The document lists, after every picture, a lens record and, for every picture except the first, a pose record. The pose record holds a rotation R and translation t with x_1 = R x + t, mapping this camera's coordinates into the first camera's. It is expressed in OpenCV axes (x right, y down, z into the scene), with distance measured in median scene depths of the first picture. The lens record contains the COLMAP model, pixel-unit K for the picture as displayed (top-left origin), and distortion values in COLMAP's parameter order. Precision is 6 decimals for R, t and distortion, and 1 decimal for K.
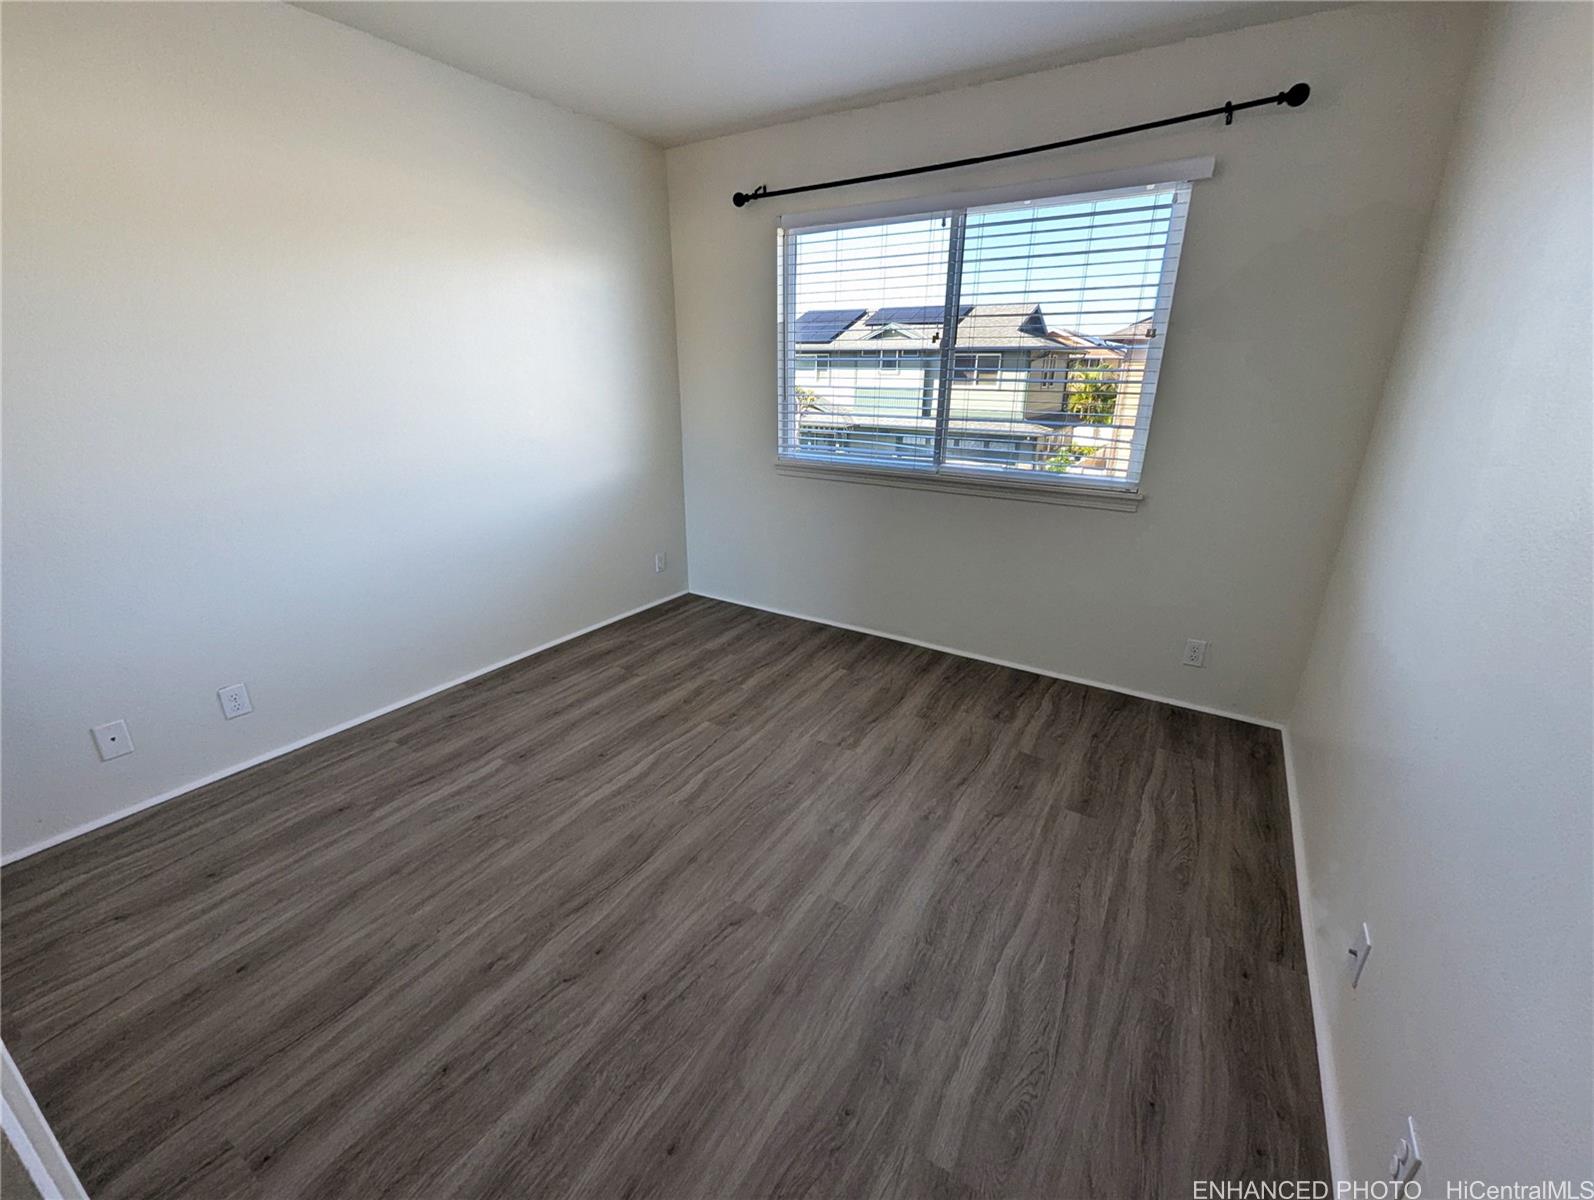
lens RADIAL K [[658.1, 0, 798.9], [0, 658.1, 600.5], [0, 0, 1]] dist [0.000429, -0.000366]
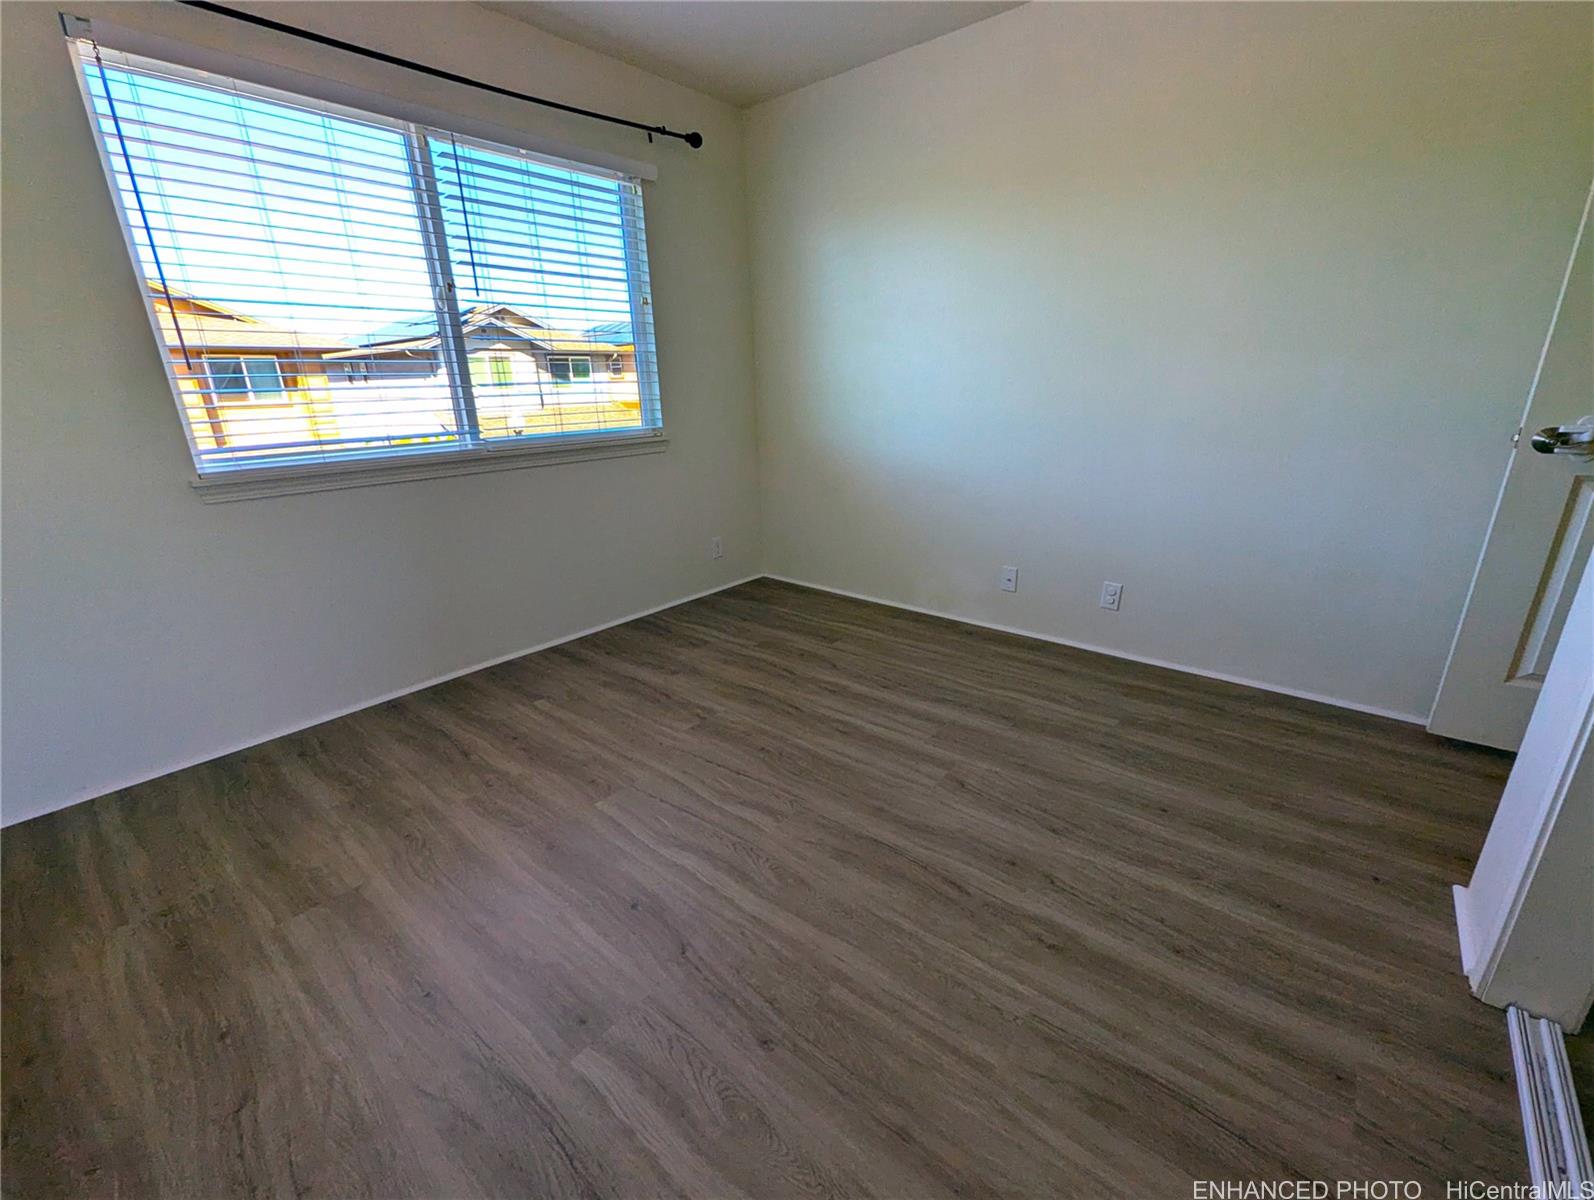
lens RADIAL K [[658.1, 0, 798.9], [0, 658.1, 600.5], [0, 0, 1]] dist [0.000429, -0.000366]
pose [[0.146415, -0.324886, 0.934351, -0.821726], [0.350672, 0.900238, 0.258073, -0.137639], [-0.924982, 0.289865, 0.245736, 0.670898]]
